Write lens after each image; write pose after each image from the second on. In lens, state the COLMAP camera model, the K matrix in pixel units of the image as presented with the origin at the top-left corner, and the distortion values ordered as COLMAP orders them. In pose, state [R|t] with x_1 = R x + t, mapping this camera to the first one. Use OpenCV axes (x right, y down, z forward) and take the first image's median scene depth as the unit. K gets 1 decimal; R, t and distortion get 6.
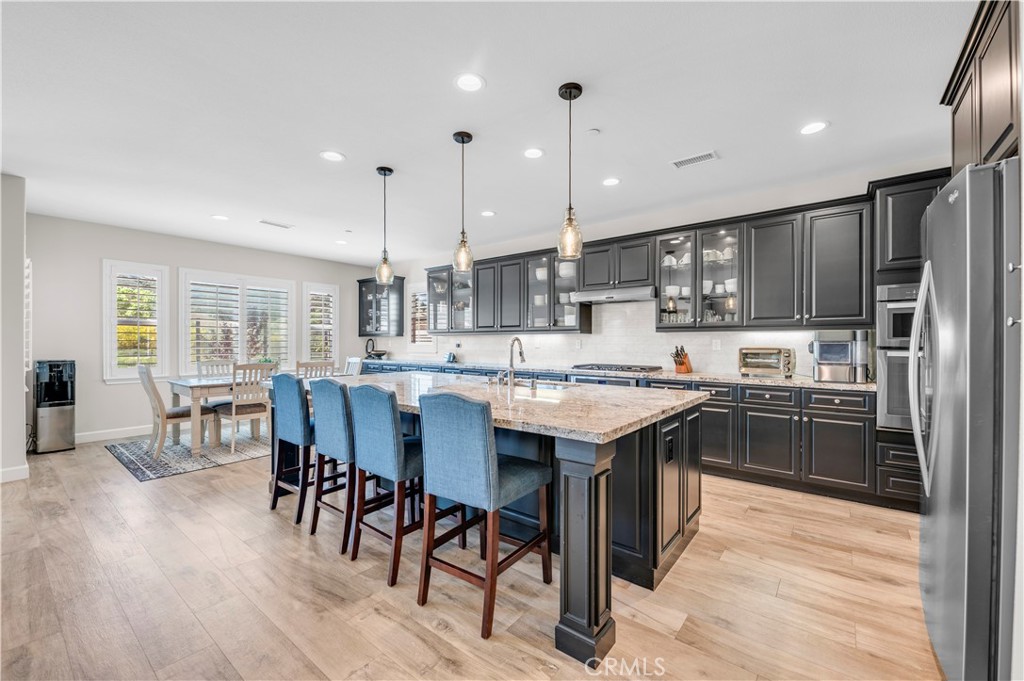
lens RADIAL K [[411.4, 0, 511.9], [0, 411.4, 342.8], [0, 0, 1]] dist [0.005958, -0.003101]
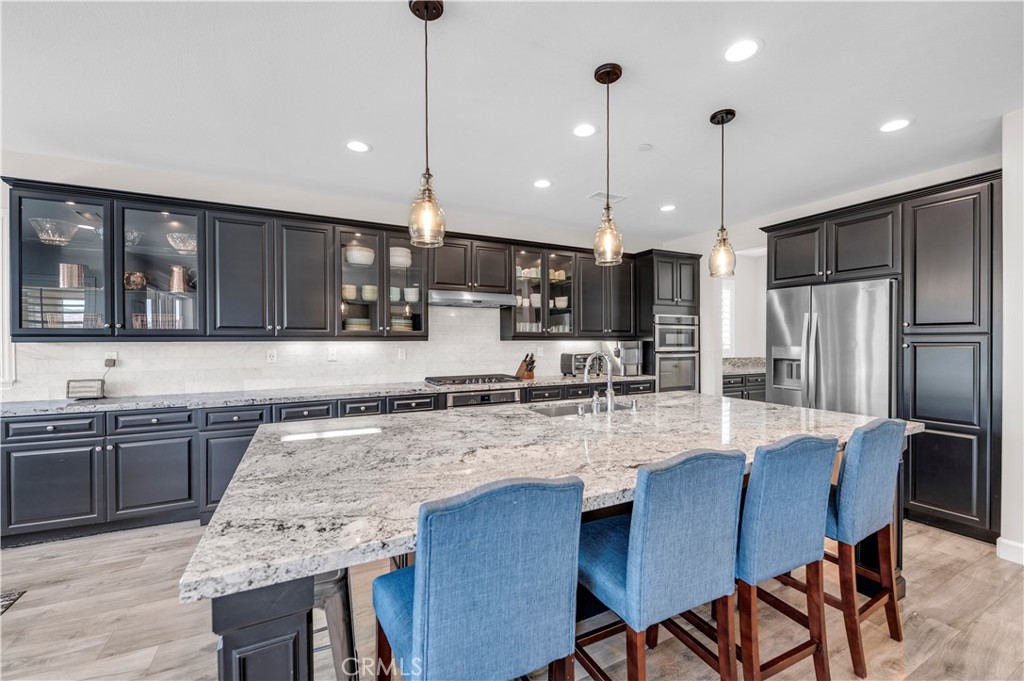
lens RADIAL K [[413.6, 0, 517.8], [0, 413.6, 343.4], [0, 0, 1]] dist [-0.010618, -0.000894]
pose [[0.410078, -0.007777, 0.912017, -0.478308], [0.004863, 0.999968, 0.006340, -0.021343], [-0.912037, 0.001835, 0.410103, 0.489116]]
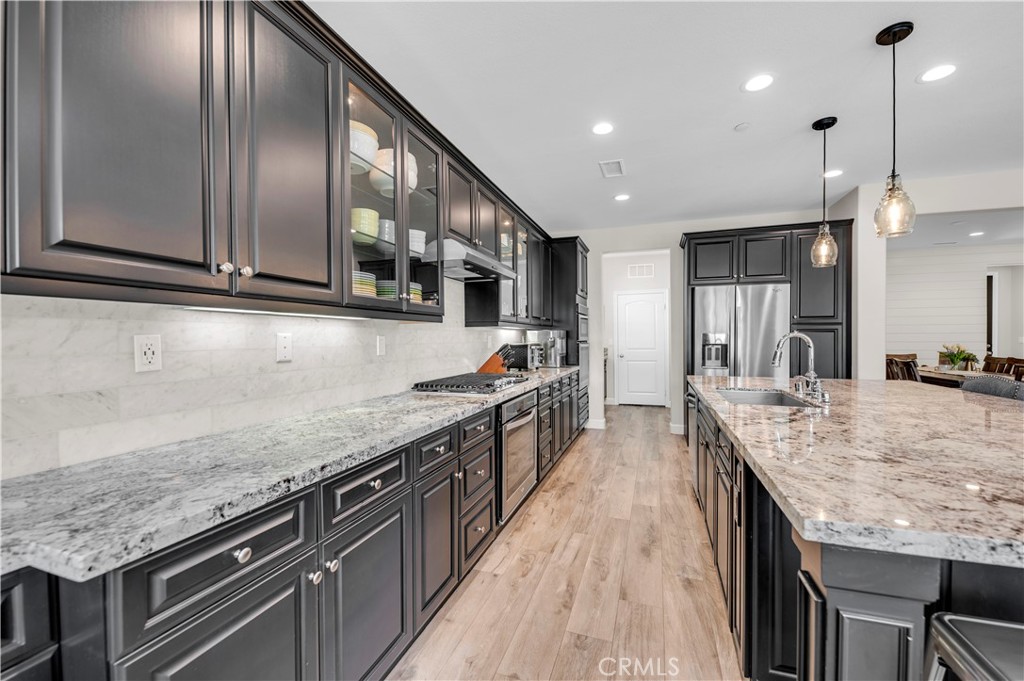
lens RADIAL K [[411.4, 0, 510.6], [0, 411.4, 341.8], [0, 0, 1]] dist [0.005958, -0.003101]
pose [[-0.338027, -0.009805, 0.941085, -0.312364], [0.004616, 0.999916, 0.012076, -0.005432], [-0.941125, 0.008426, -0.337954, 1.045064]]
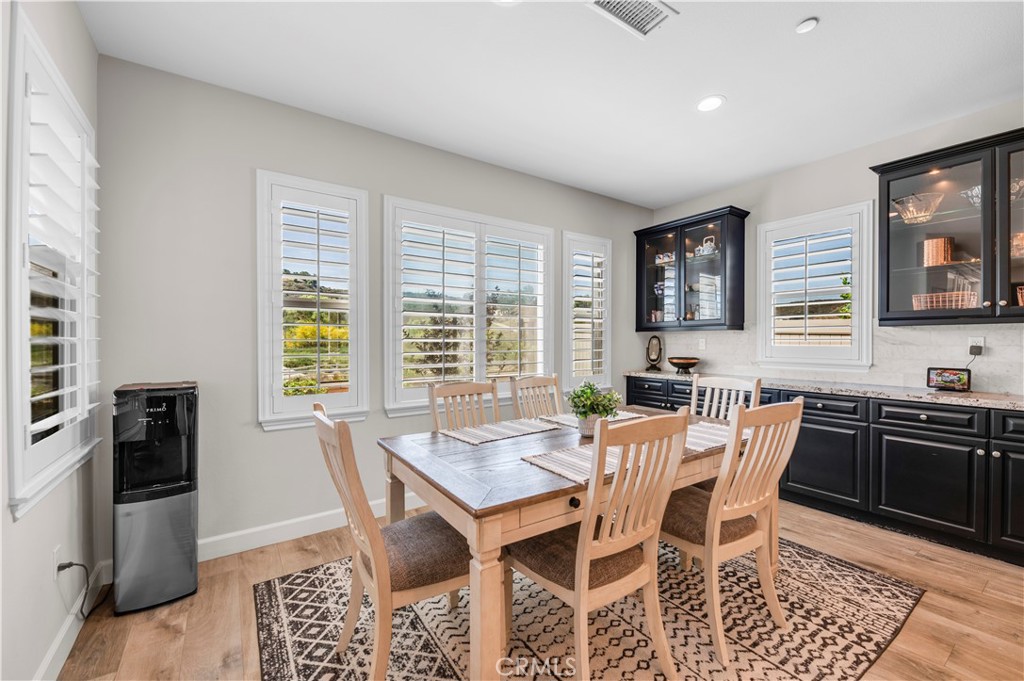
lens RADIAL K [[411.4, 0, 514.9], [0, 411.4, 339.3], [0, 0, 1]] dist [0.005958, -0.003101]
pose [[0.957478, -0.002337, -0.288496, -0.573415], [0.001381, 0.999993, -0.003518, -0.004098], [0.288502, 0.002970, 0.957475, 0.636467]]
